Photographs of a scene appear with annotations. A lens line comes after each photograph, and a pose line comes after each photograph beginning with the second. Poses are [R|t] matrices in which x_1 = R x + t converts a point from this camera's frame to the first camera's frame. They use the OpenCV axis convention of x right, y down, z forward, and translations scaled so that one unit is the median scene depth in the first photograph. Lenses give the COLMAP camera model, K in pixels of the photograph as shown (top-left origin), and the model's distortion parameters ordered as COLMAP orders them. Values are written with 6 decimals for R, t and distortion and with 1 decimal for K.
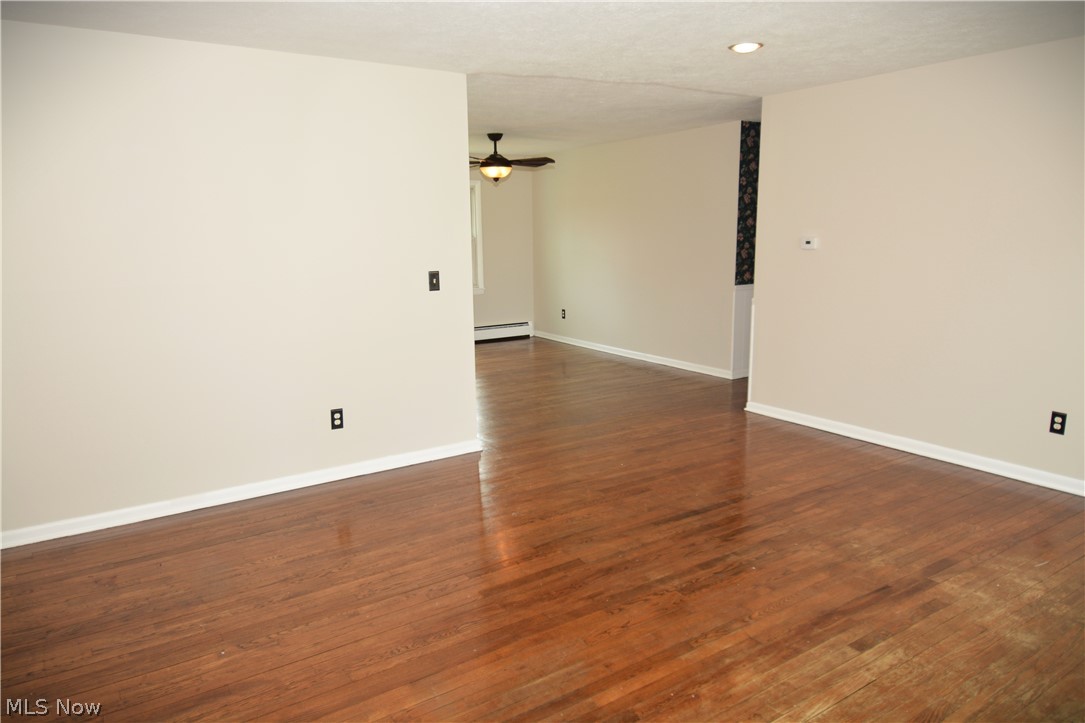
lens RADIAL K [[715.3, 0, 537.9], [0, 715.3, 359.3], [0, 0, 1]] dist [0.064658, -0.073905]
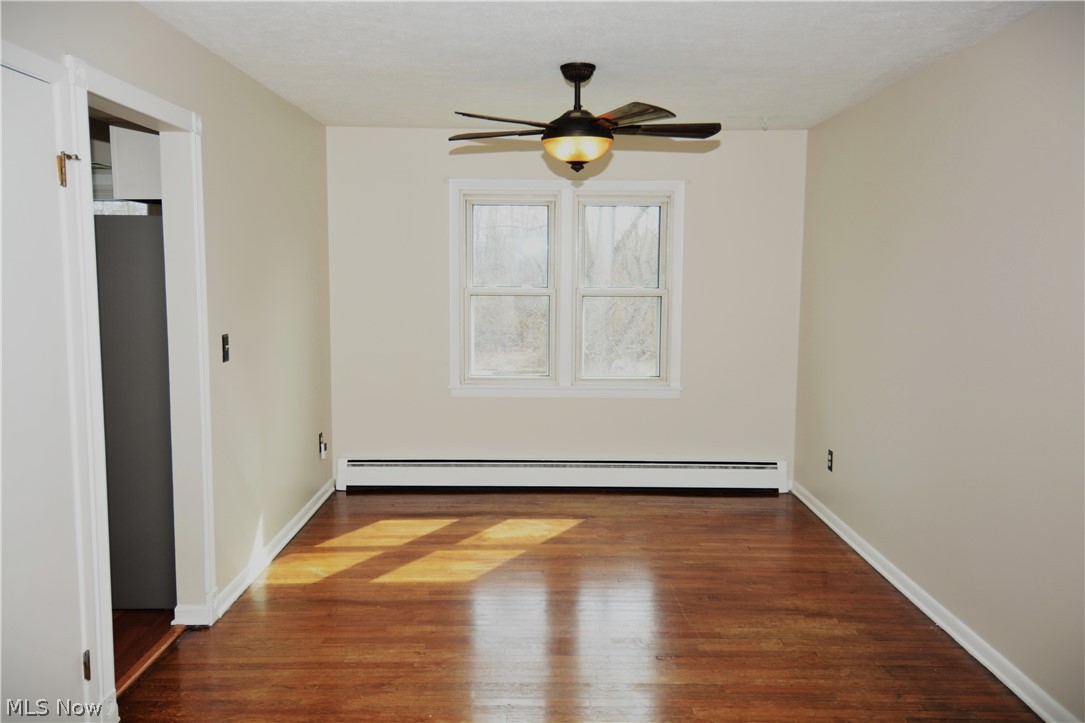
lens RADIAL K [[881.8, 0, 542.5], [0, 881.8, 361.5], [0, 0, 1]] dist [0.014895, 0.002891]
pose [[0.839220, 0.078278, -0.538129, 0.474582], [-0.117854, 0.992247, -0.039459, -0.216002], [0.530868, 0.096535, 0.841938, 1.103807]]
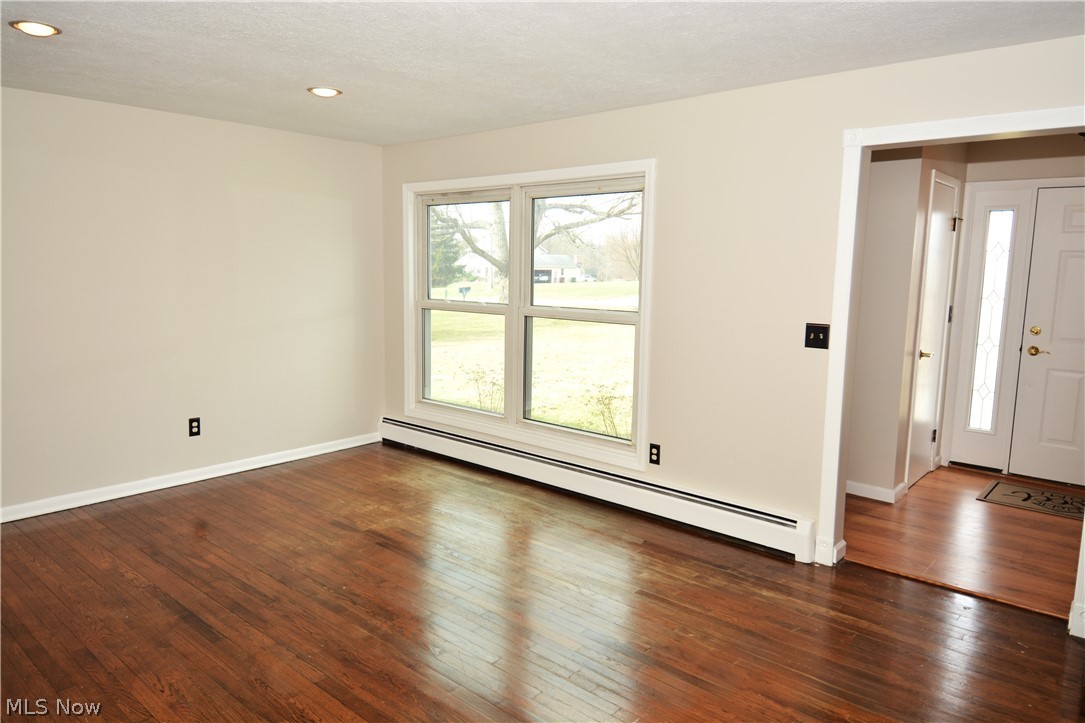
lens RADIAL K [[715.3, 0, 537.9], [0, 715.3, 359.3], [0, 0, 1]] dist [0.064658, -0.073905]
pose [[-0.261651, -0.117165, 0.958024, -0.661728], [0.164513, 0.972665, 0.163887, -0.143664], [-0.951038, 0.200489, -0.235224, 0.805817]]
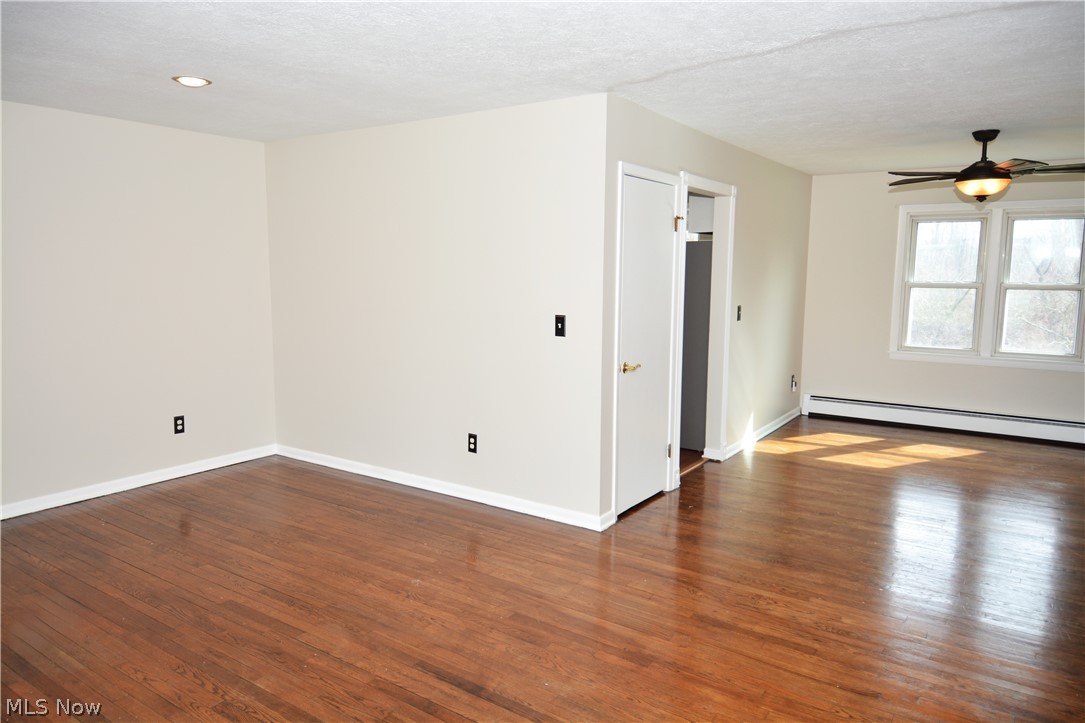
lens RADIAL K [[715.3, 0, 537.9], [0, 715.3, 359.3], [0, 0, 1]] dist [0.064658, -0.073905]
pose [[0.378698, 0.132989, -0.915916, 0.871116], [-0.178097, 0.981598, 0.068889, -0.158654], [0.908223, 0.137034, 0.395415, 0.784275]]
